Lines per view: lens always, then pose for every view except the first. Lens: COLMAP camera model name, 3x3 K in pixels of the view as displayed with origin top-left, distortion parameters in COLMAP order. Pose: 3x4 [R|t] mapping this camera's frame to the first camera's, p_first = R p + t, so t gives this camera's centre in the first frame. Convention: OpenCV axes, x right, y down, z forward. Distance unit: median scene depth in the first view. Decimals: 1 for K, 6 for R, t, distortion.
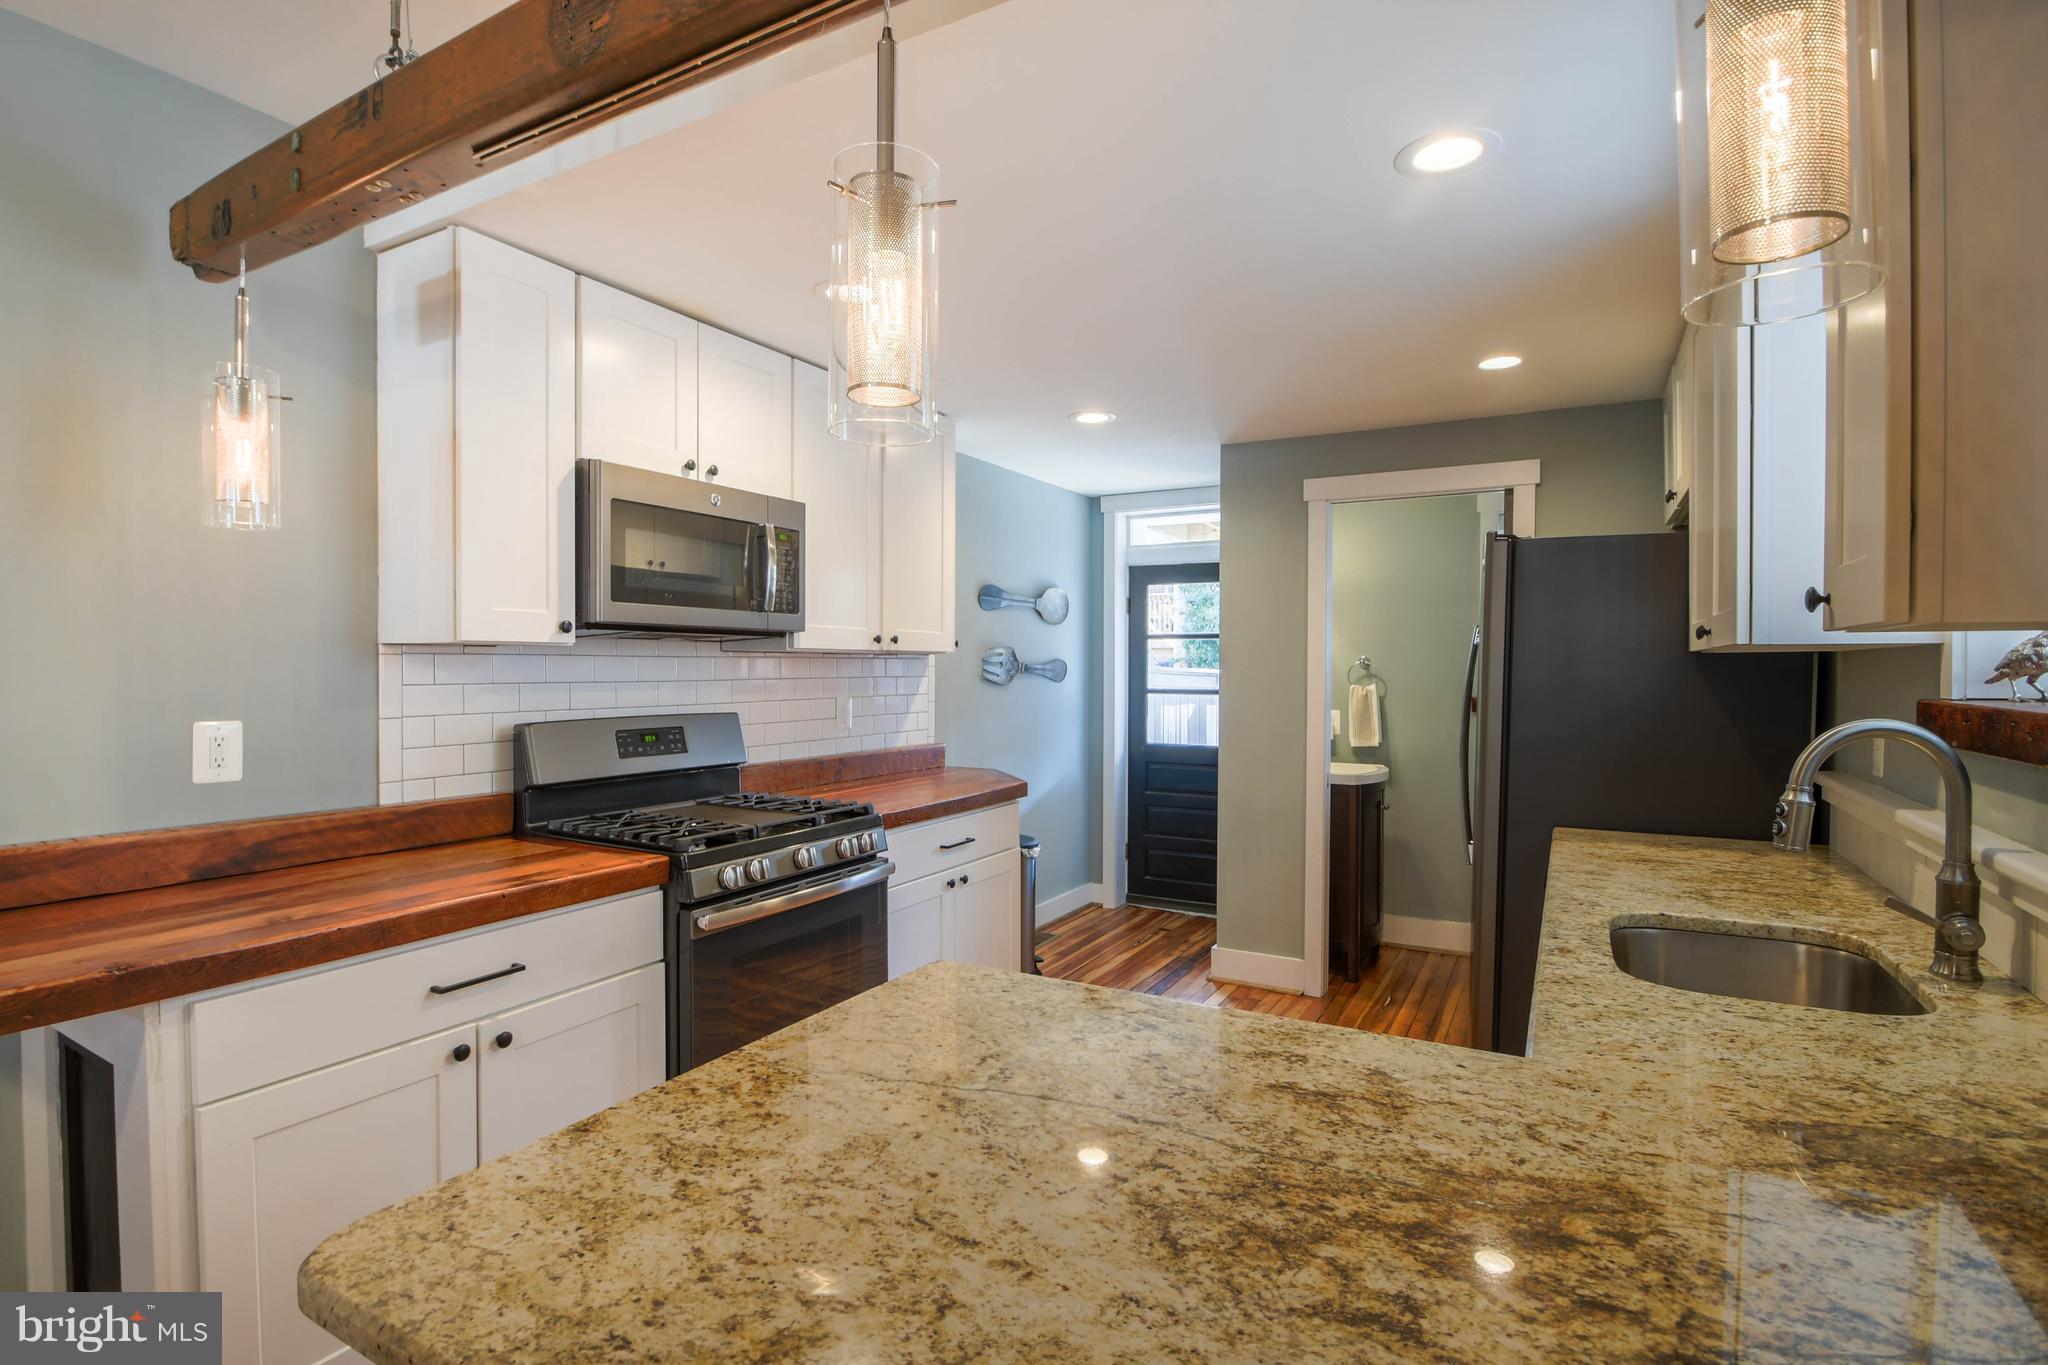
lens RADIAL K [[986.0, 0, 1001.7], [0, 986.0, 680.8], [0, 0, 1]] dist [0.000291, -0.014327]
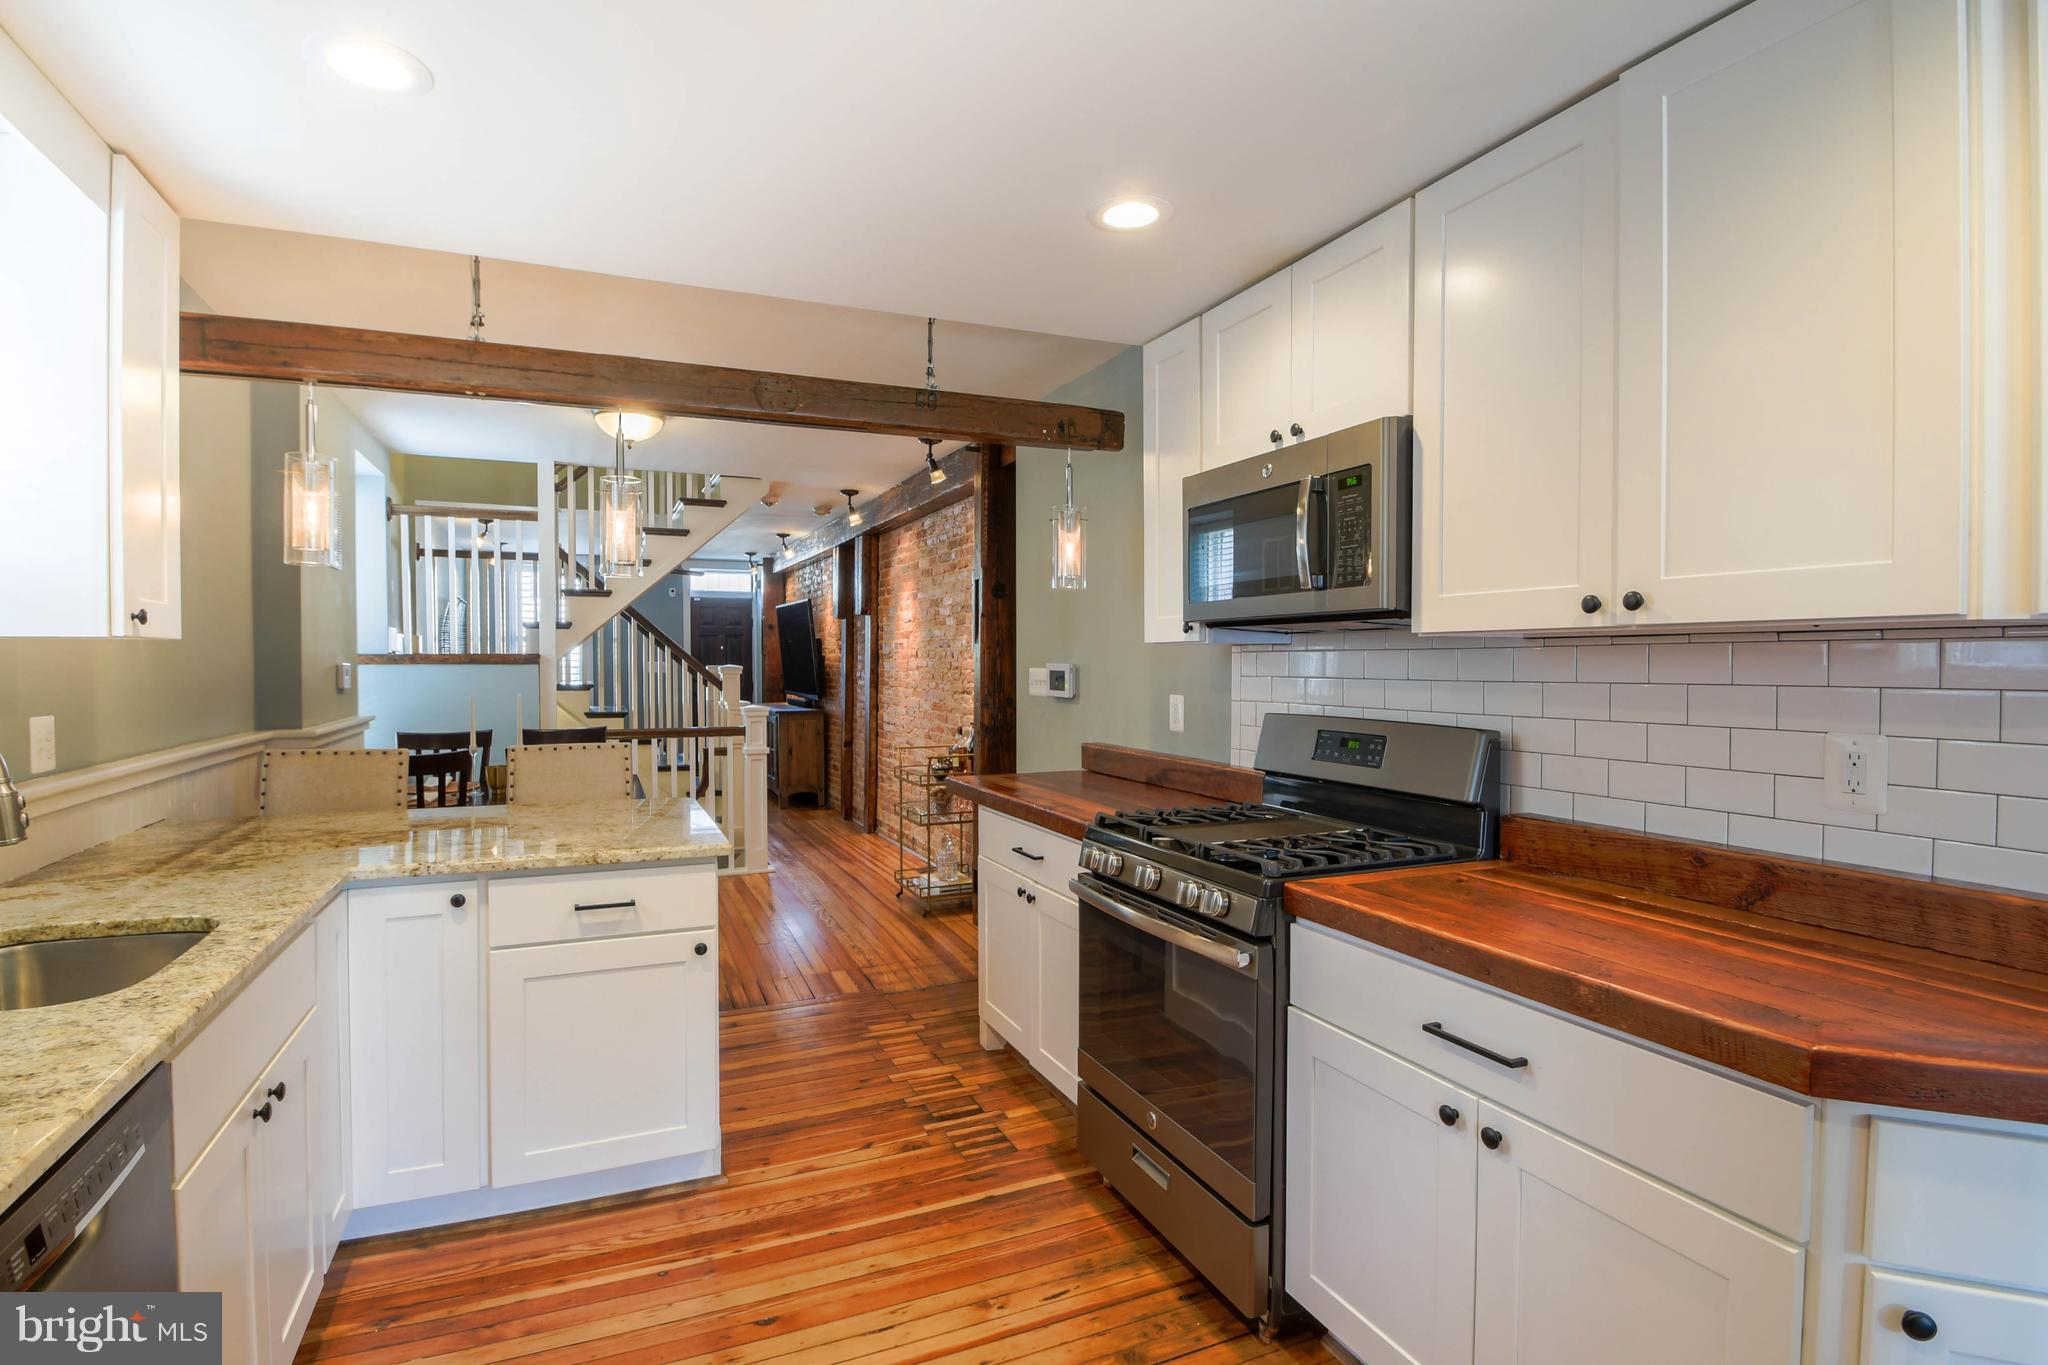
lens RADIAL K [[986.0, 0, 1001.7], [0, 986.0, 680.8], [0, 0, 1]] dist [0.000291, -0.014327]
pose [[-0.598337, 0.011807, -0.801157, 0.480389], [-0.013755, 0.999593, 0.025004, -0.013916], [0.801126, 0.025981, -0.597931, 1.165380]]
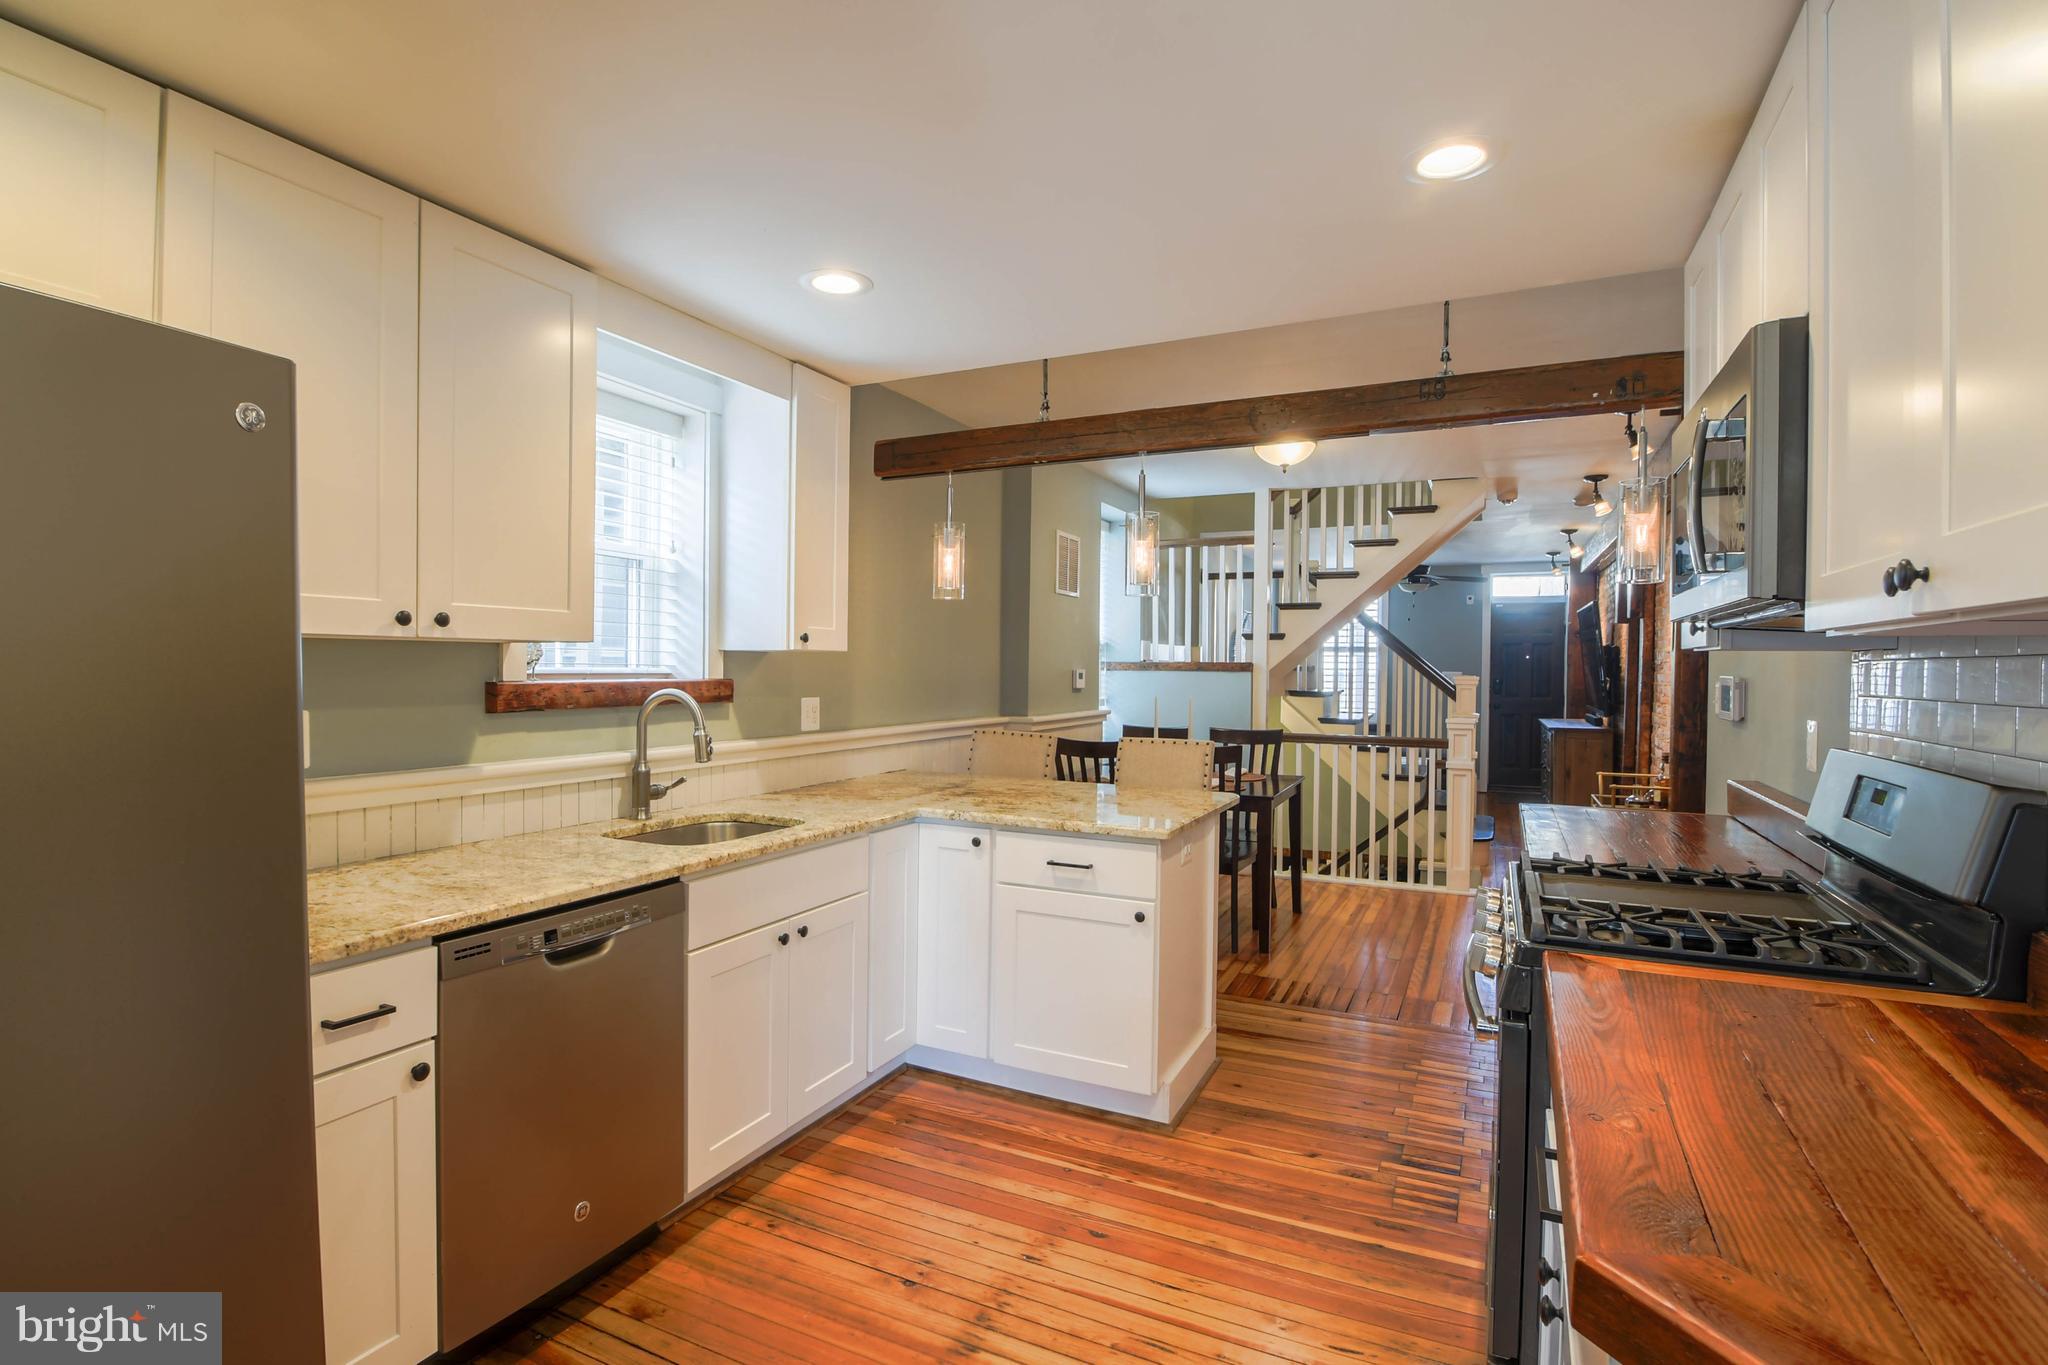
lens RADIAL K [[990.5, 0, 1006.2], [0, 990.5, 684.4], [0, 0, 1]] dist [-0.001295, -0.016673]
pose [[-0.997420, -0.012599, -0.070669, 0.181747], [-0.014861, 0.999391, 0.031585, -0.018680], [0.070228, 0.032553, -0.997000, 1.407439]]
